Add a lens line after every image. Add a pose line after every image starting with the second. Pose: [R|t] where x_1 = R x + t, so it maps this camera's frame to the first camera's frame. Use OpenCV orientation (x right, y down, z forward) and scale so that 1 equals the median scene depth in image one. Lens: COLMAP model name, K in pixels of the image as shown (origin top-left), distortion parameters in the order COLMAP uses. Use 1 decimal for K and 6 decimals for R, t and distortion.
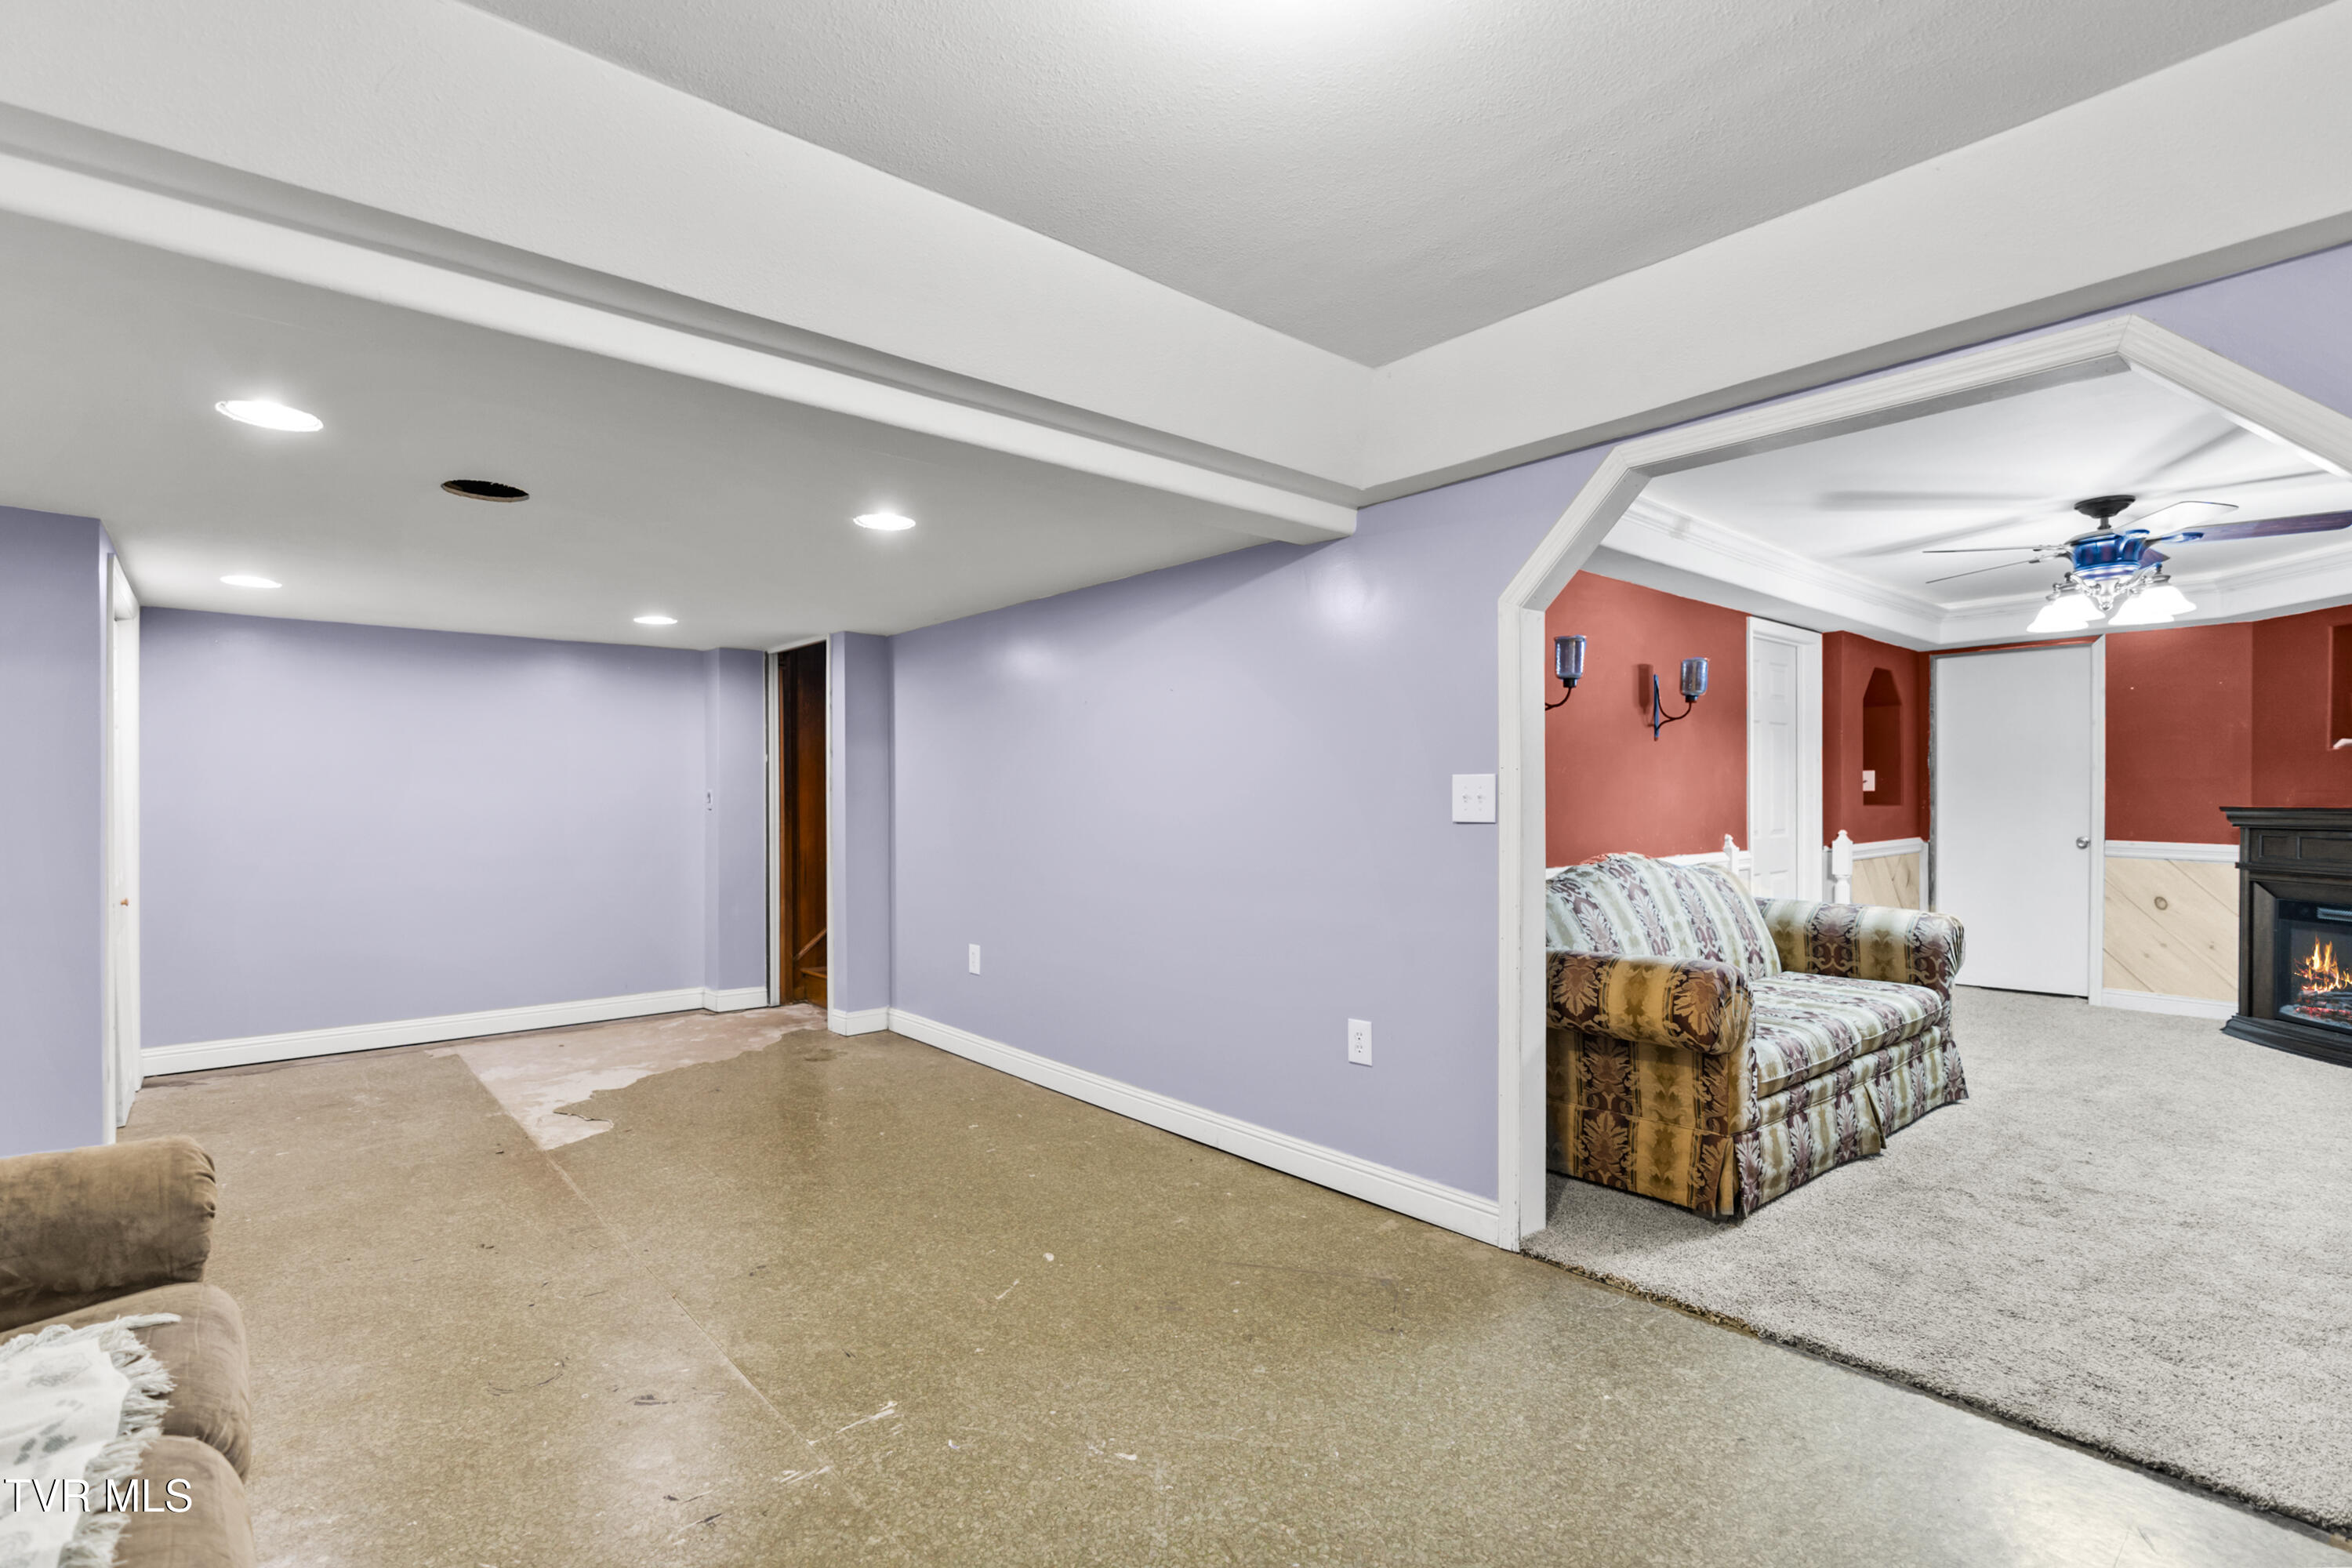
lens RADIAL K [[1072.4, 0, 1176.0], [0, 1072.4, 784.0], [0, 0, 1]] dist [-0.001646, 0.000612]
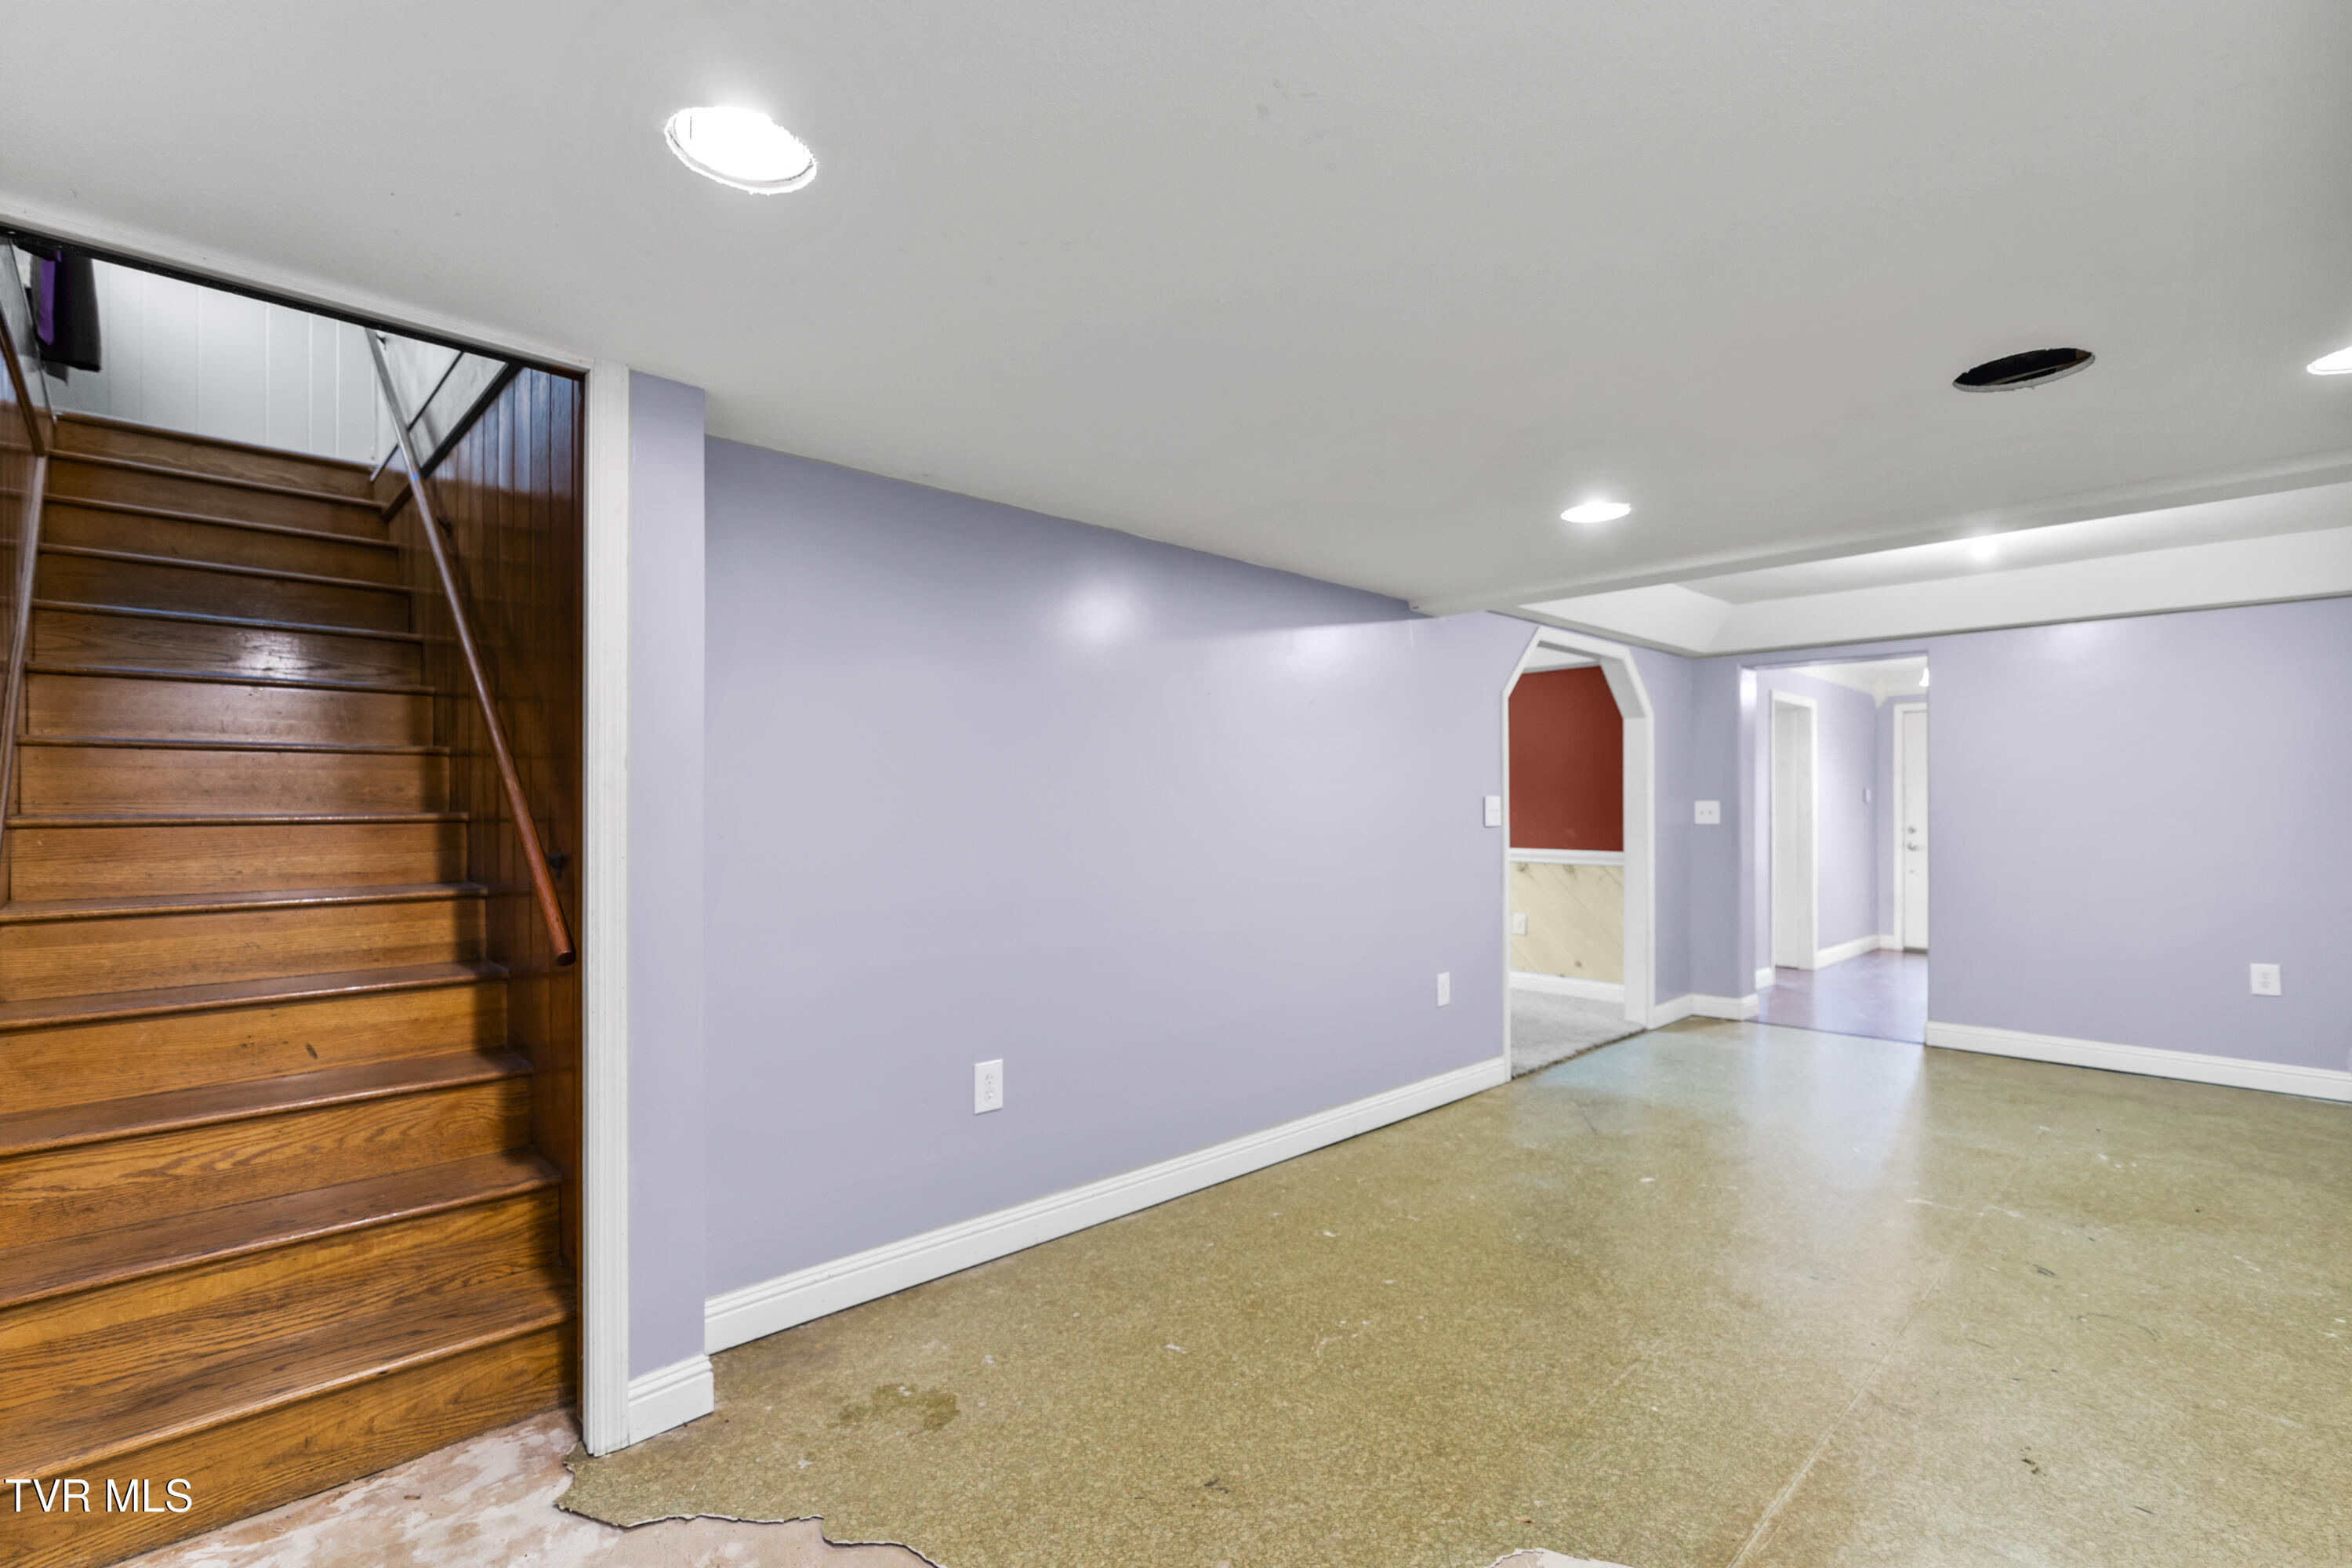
lens RADIAL K [[1072.4, 0, 1176.0], [0, 1072.4, 784.0], [0, 0, 1]] dist [-0.001646, 0.000612]
pose [[-0.046799, 0.025808, 0.998571, -1.092159], [-0.012660, 0.999571, -0.026427, 0.026075], [-0.998824, -0.013879, -0.046452, 1.322469]]
